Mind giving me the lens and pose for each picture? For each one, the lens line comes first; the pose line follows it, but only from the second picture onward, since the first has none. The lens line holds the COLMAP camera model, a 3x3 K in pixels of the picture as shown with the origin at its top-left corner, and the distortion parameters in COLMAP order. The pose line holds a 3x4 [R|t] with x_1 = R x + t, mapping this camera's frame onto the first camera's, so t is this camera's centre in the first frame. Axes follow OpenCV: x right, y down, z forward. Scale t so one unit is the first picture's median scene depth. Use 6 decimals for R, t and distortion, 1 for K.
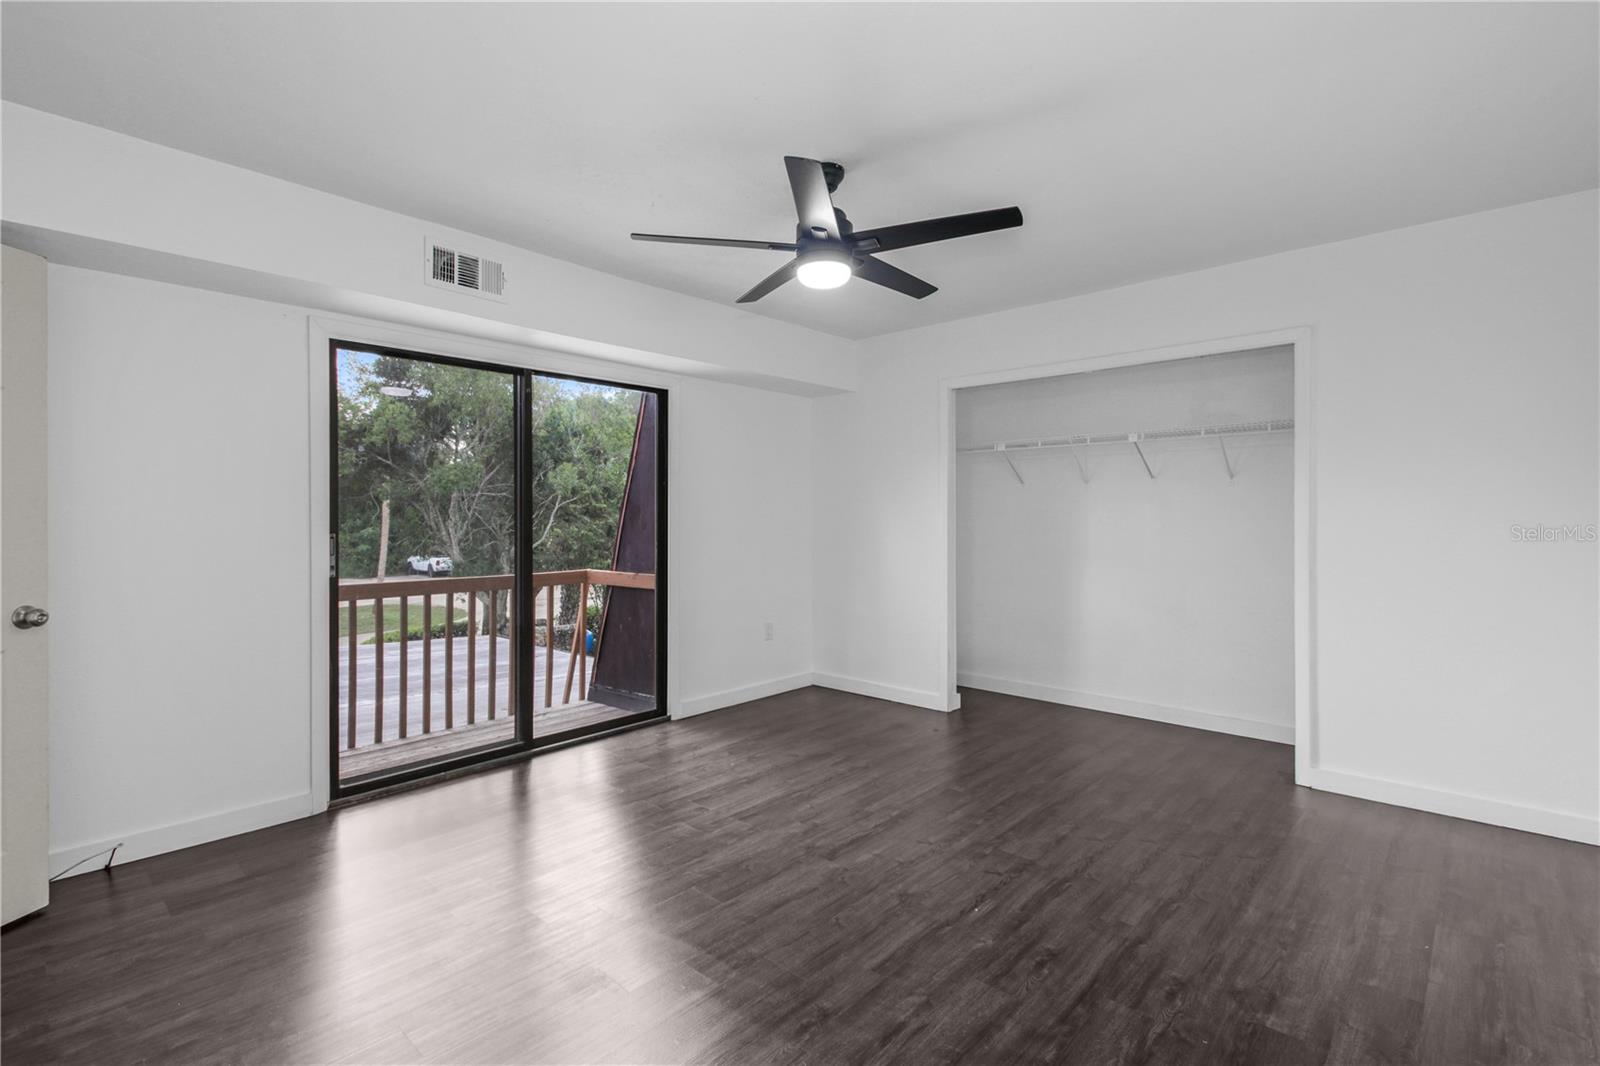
lens RADIAL K [[754.8, 0, 777.7], [0, 754.8, 514.3], [0, 0, 1]] dist [0.001316, 0.000130]
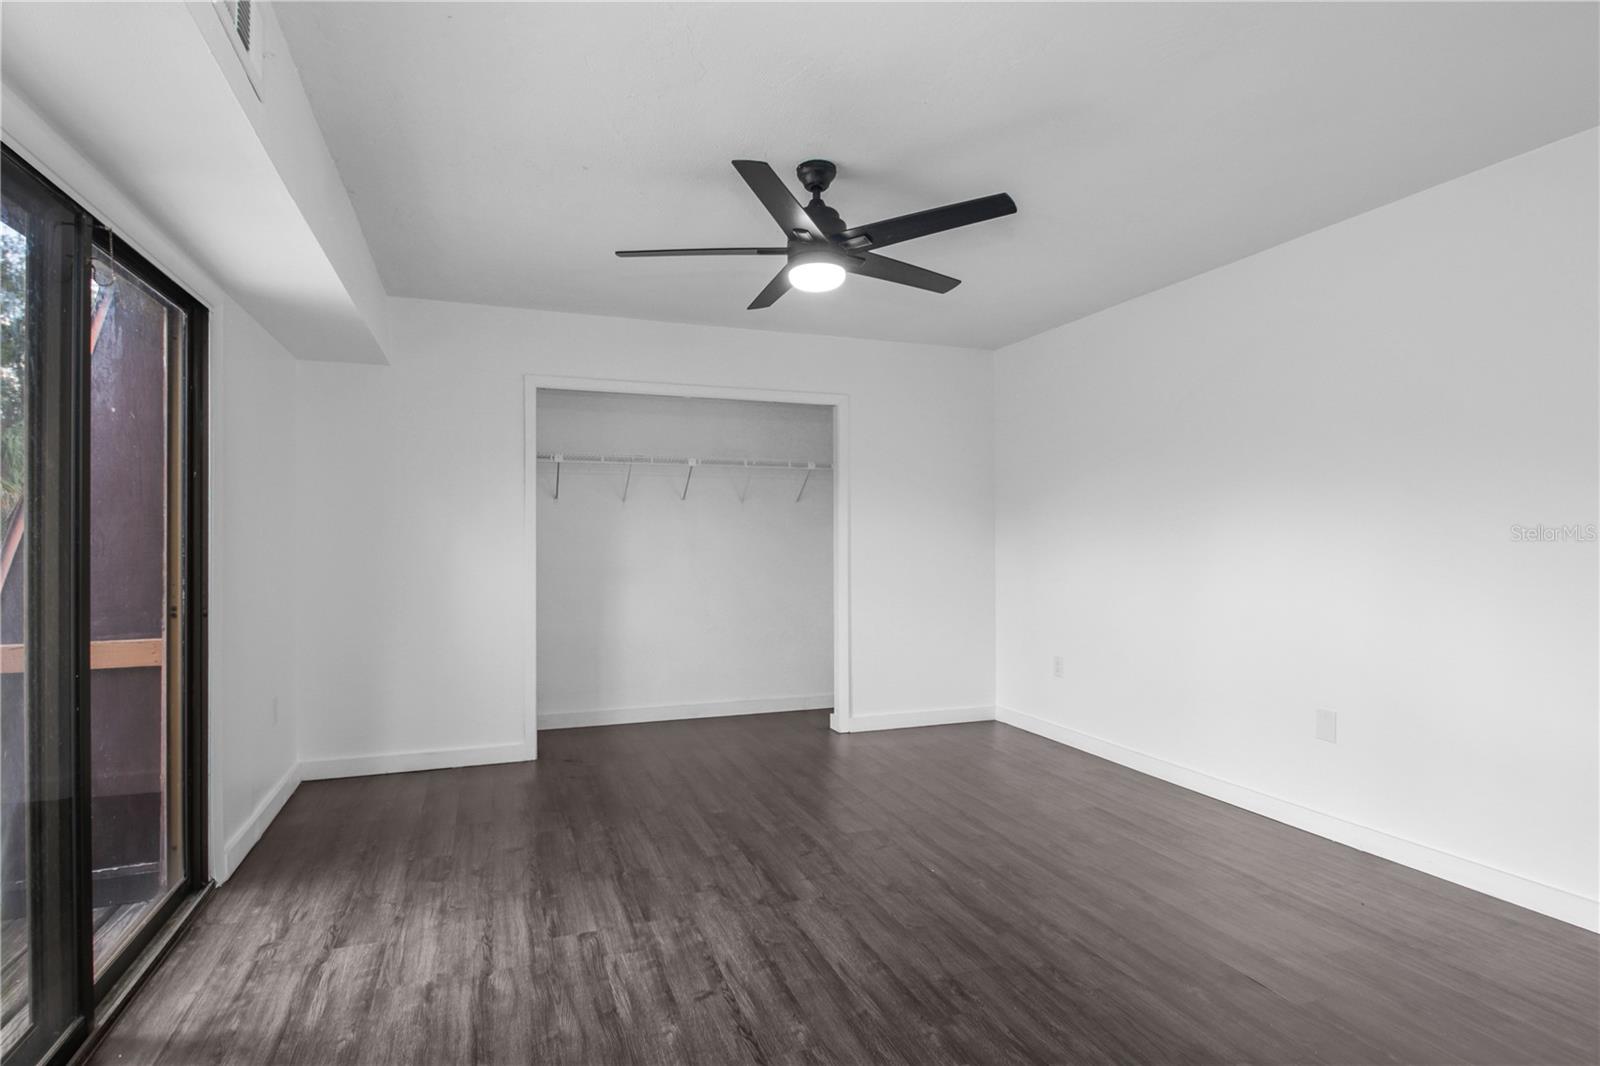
lens RADIAL K [[814.8, 0, 794.2], [0, 814.8, 533.8], [0, 0, 1]] dist [0.000996, -0.000218]
pose [[0.439153, 0.002510, 0.898409, -0.741968], [-0.004382, 0.999990, -0.000652, 0.002830], [-0.898402, -0.003650, 0.439160, 0.491835]]
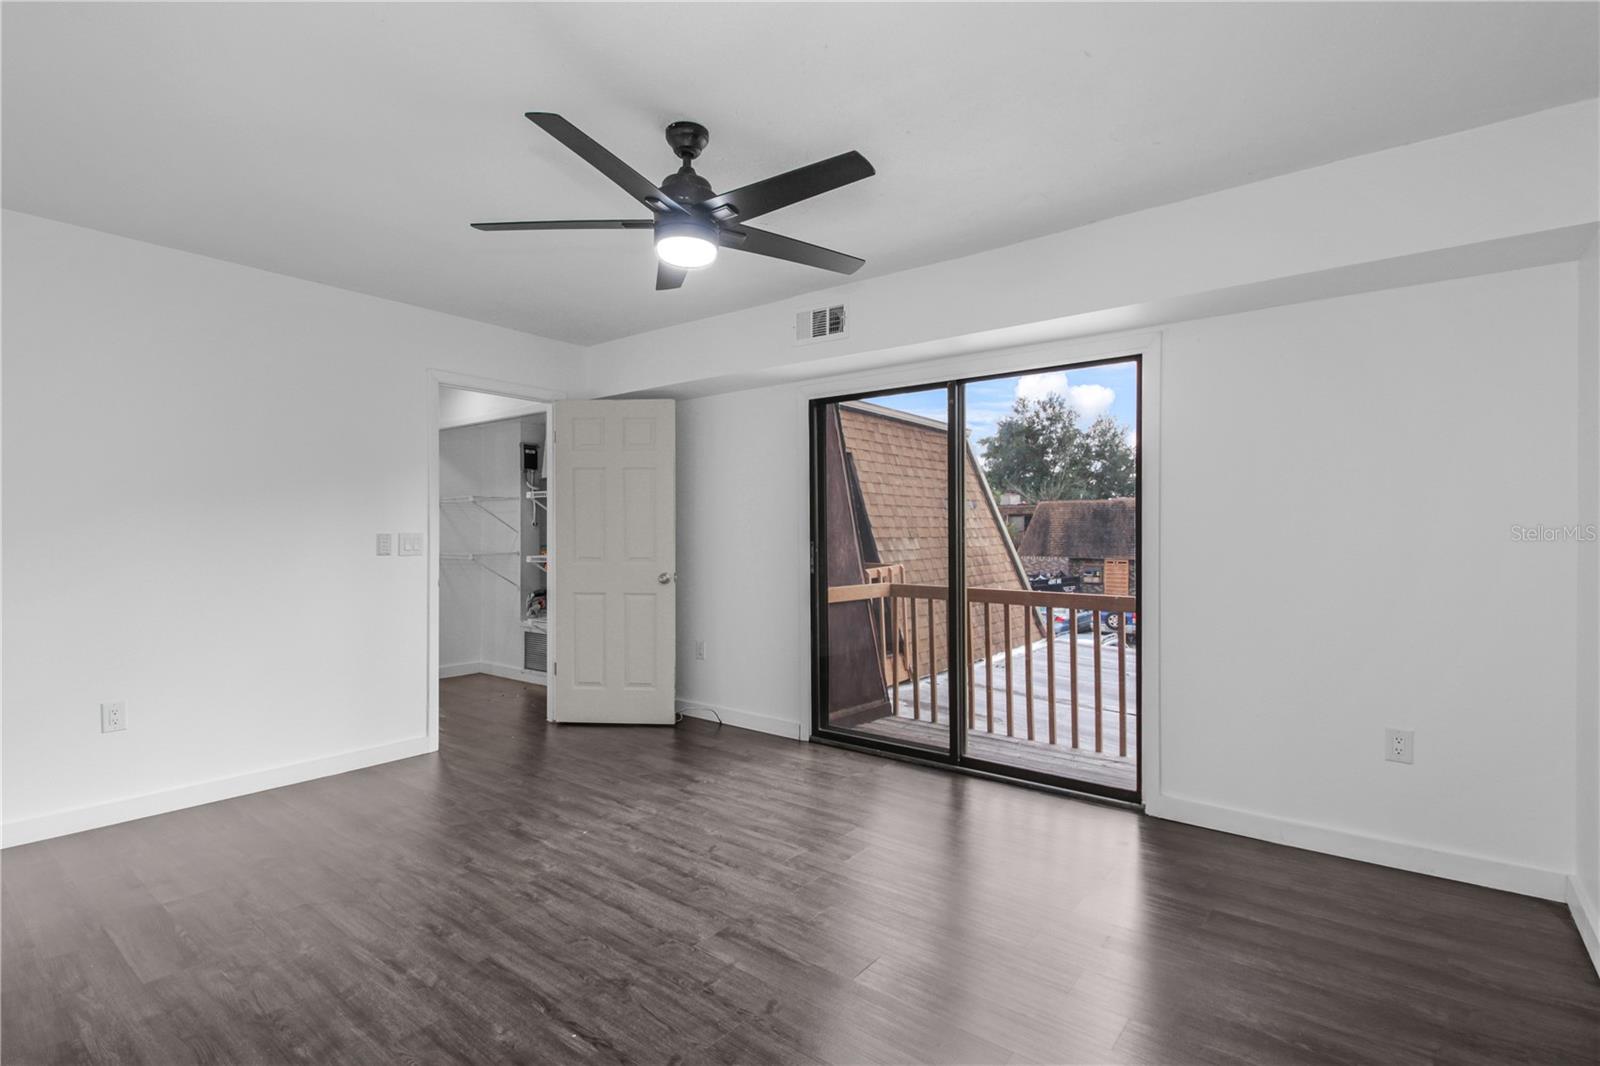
lens RADIAL K [[755.9, 0, 784.4], [0, 755.9, 536.4], [0, 0, 1]] dist [0.032902, -0.022465]
pose [[0.078200, 0.011641, -0.996870, 0.814113], [0.004583, 0.999917, 0.012036, -0.000394], [0.996927, -0.005510, 0.078141, 0.888605]]
